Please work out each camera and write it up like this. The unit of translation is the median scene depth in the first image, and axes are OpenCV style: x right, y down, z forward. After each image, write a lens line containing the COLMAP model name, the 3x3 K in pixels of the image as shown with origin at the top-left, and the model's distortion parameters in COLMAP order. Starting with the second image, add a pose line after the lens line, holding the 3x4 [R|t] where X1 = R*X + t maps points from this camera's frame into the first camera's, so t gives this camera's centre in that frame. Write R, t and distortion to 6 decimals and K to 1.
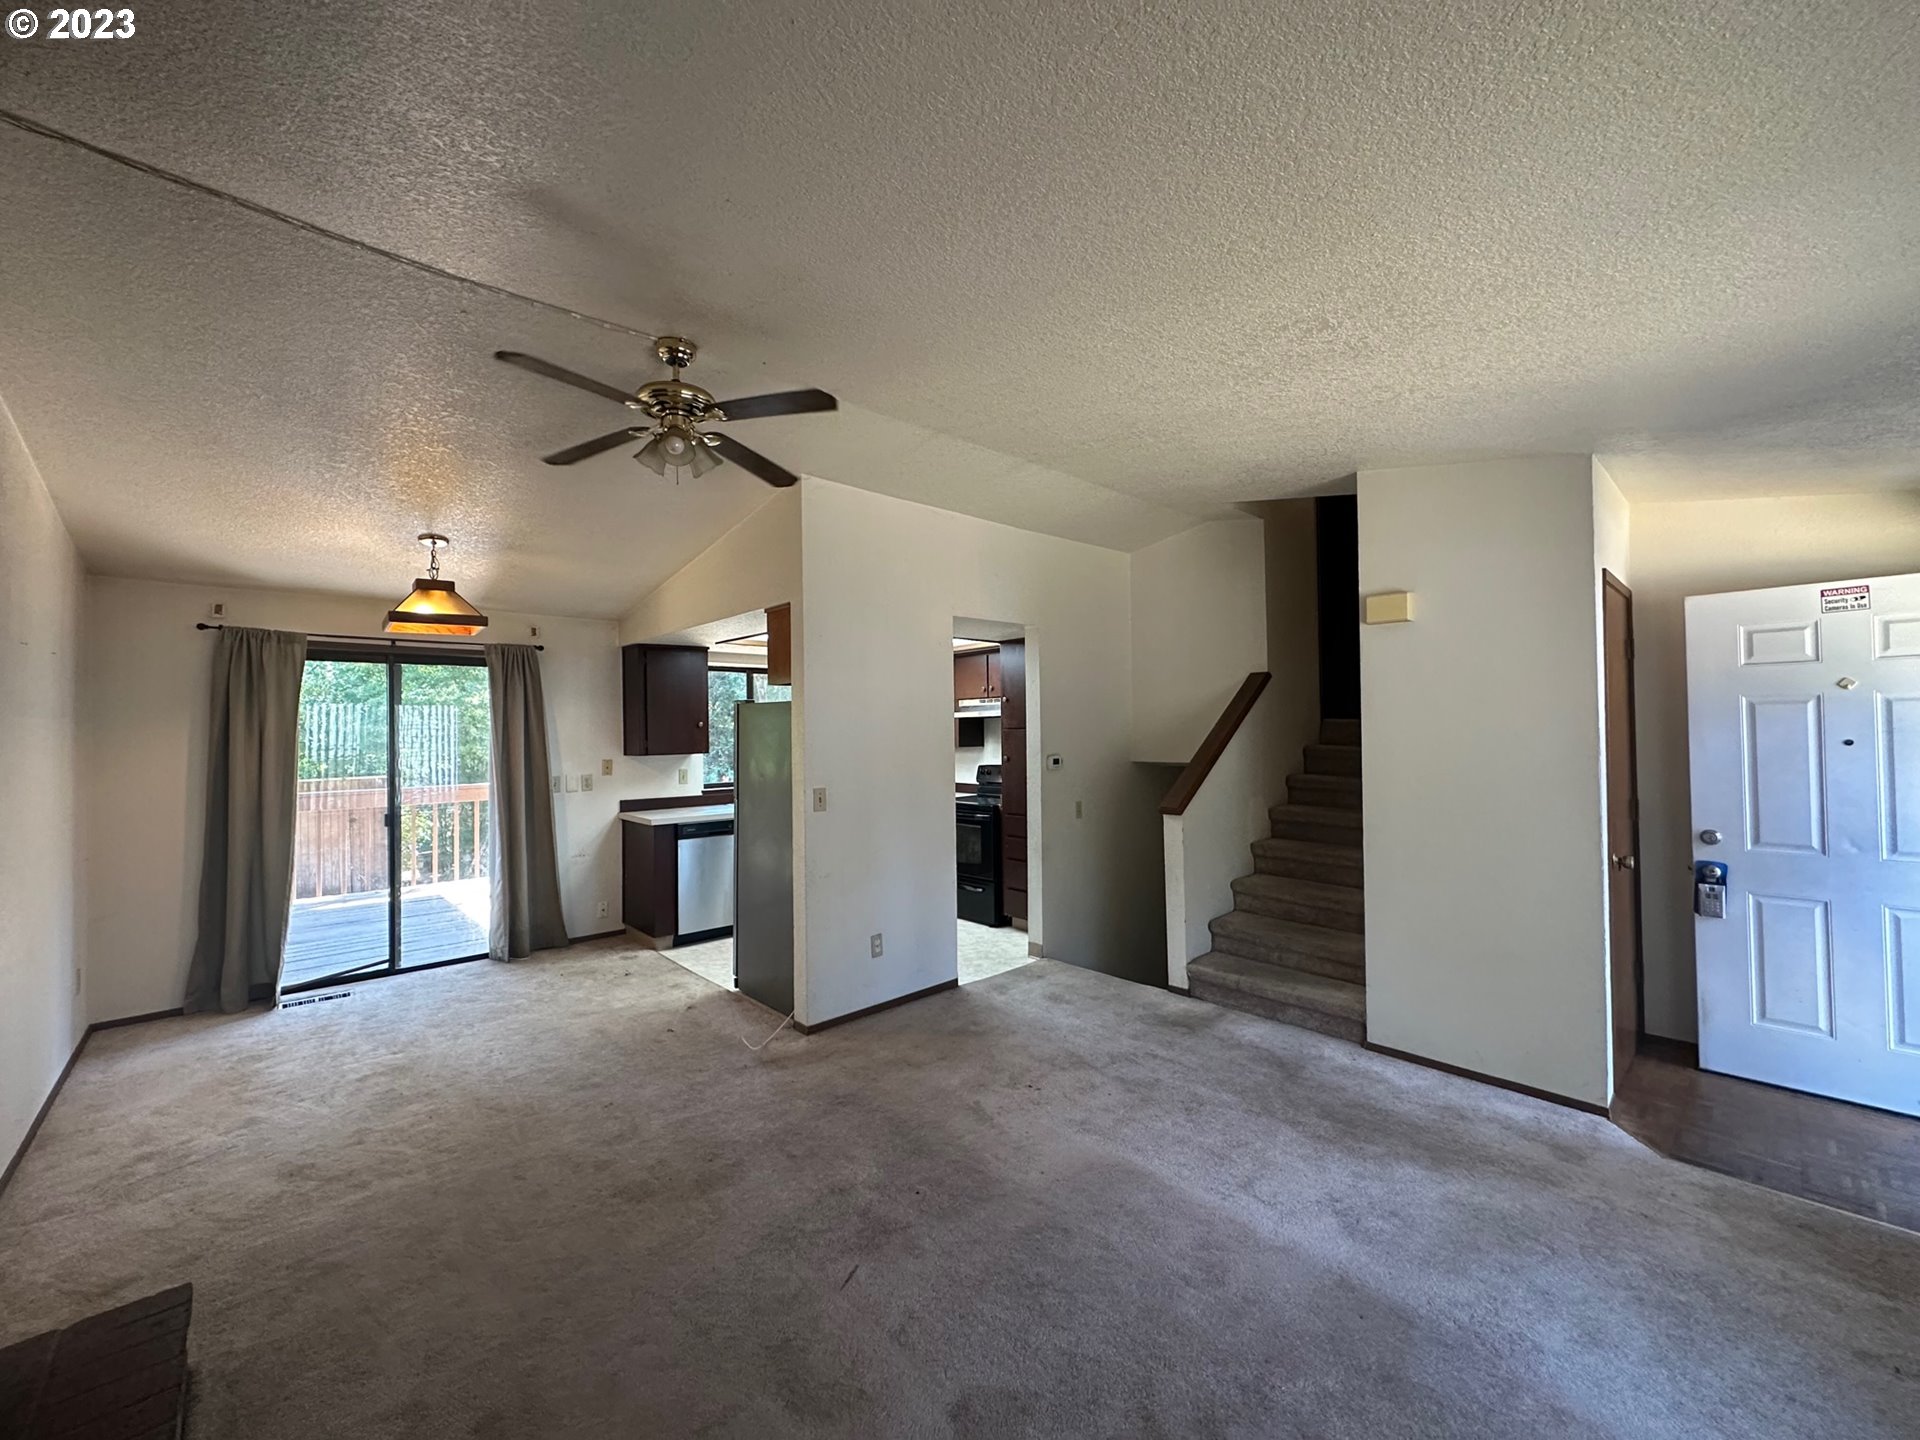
lens RADIAL K [[764.8, 0, 963.5], [0, 764.8, 716.8], [0, 0, 1]] dist [0.002107, -0.000040]
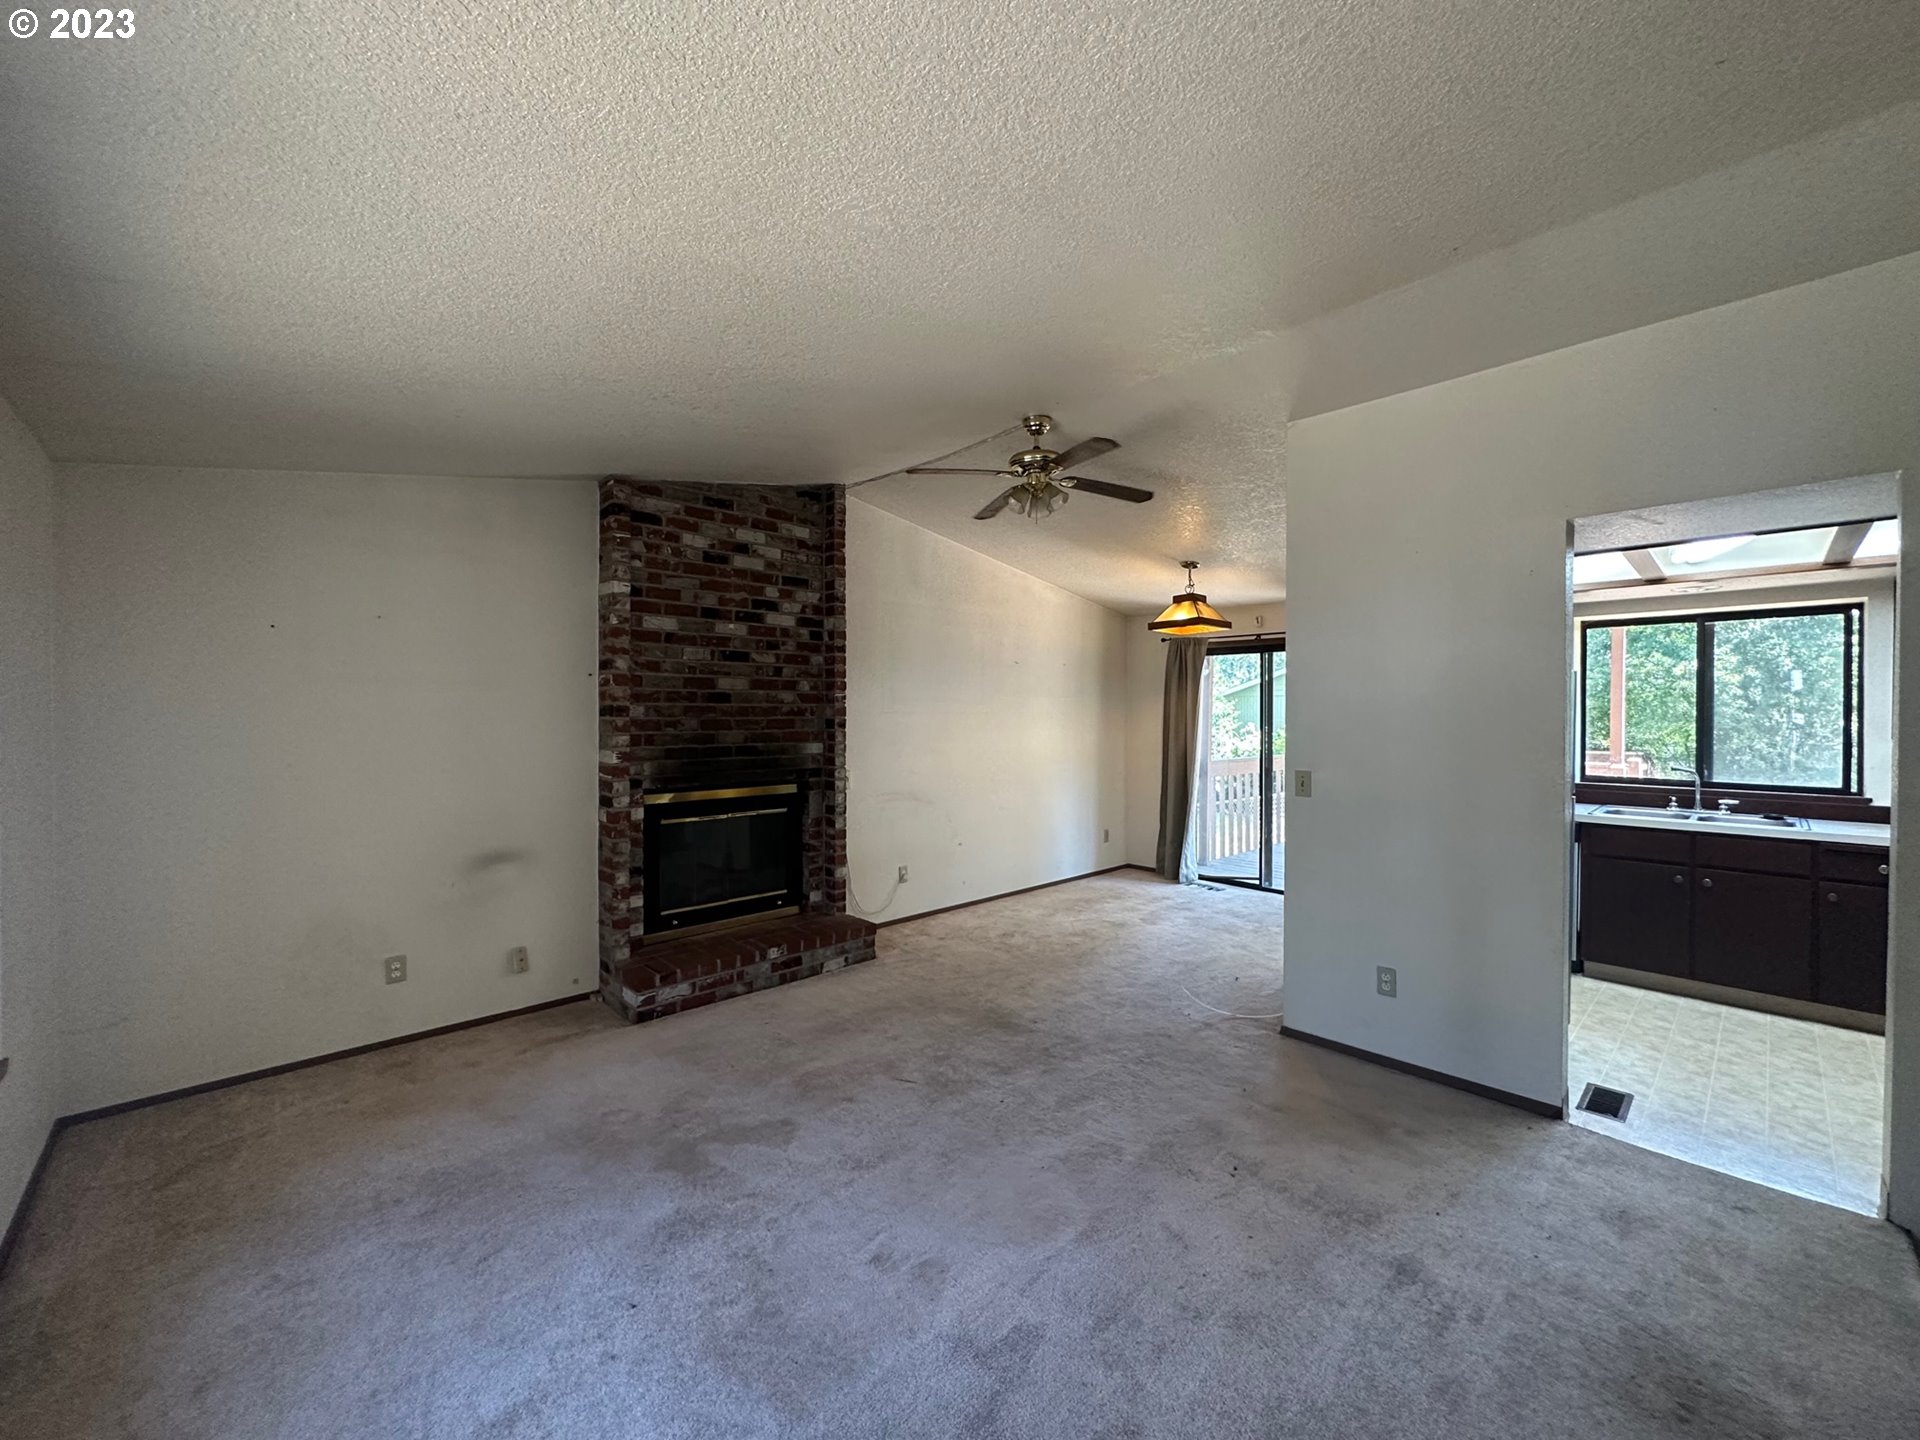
lens RADIAL K [[764.8, 0, 959.0], [0, 764.8, 718.2], [0, 0, 1]] dist [0.002107, -0.000040]
pose [[0.010105, 0.022156, -0.999703, 0.632019], [0.014505, 0.999646, 0.022301, 0.005864], [0.999844, -0.014726, 0.009780, 0.537998]]
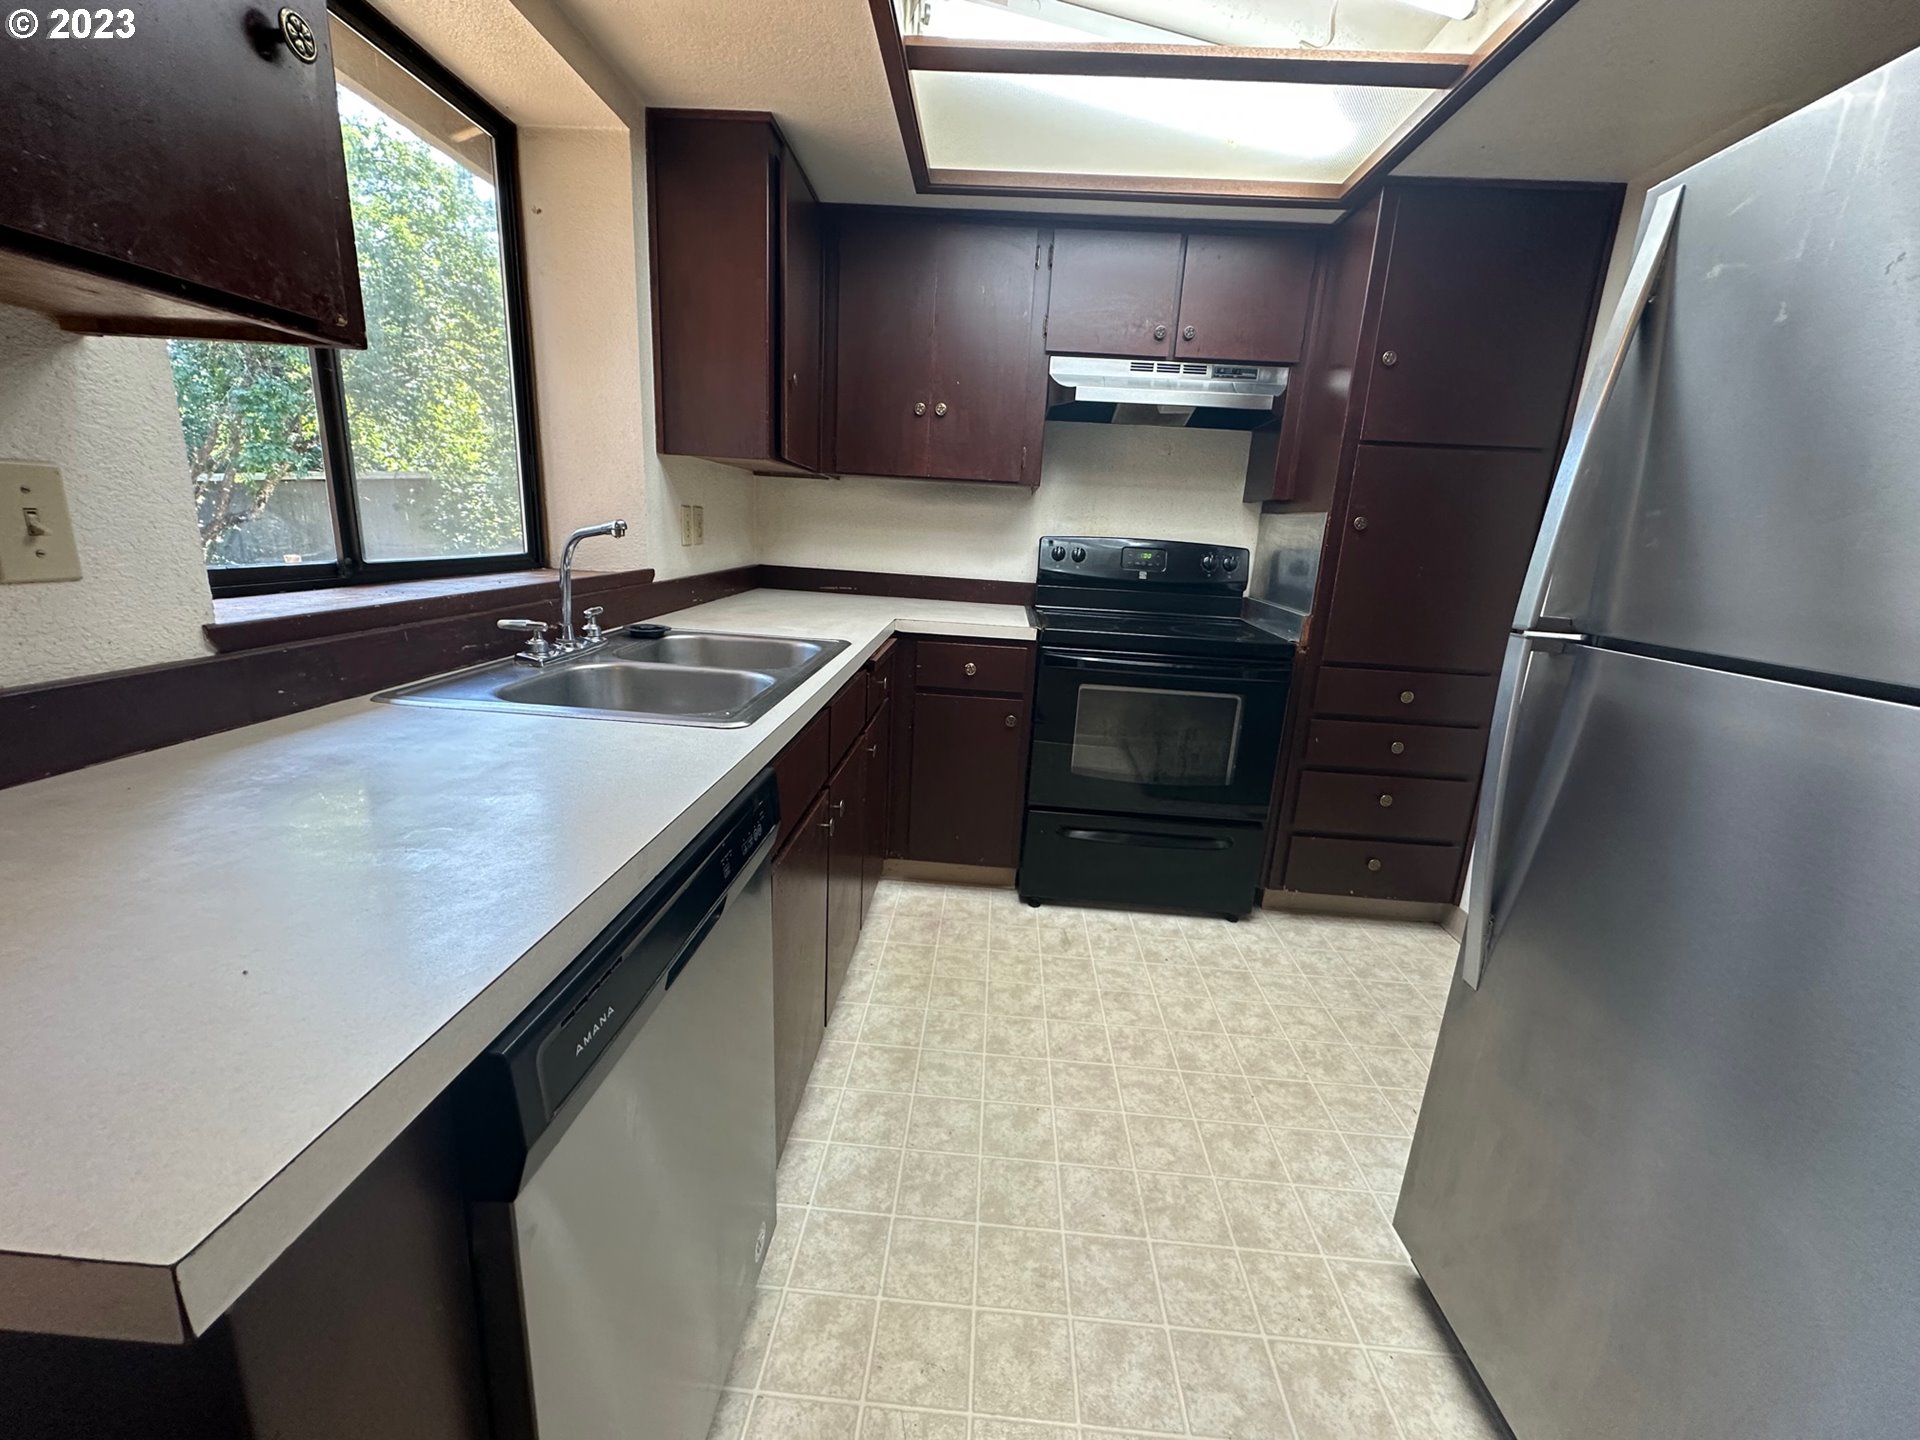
lens RADIAL K [[764.8, 0, 956.2], [0, 764.8, 720.0], [0, 0, 1]] dist [0.002107, -0.000040]
pose [[0.716737, -0.119740, 0.686987, -0.496084], [-0.079451, 0.964711, 0.251039, 0.094665], [-0.692803, -0.234511, 0.681930, 1.156045]]
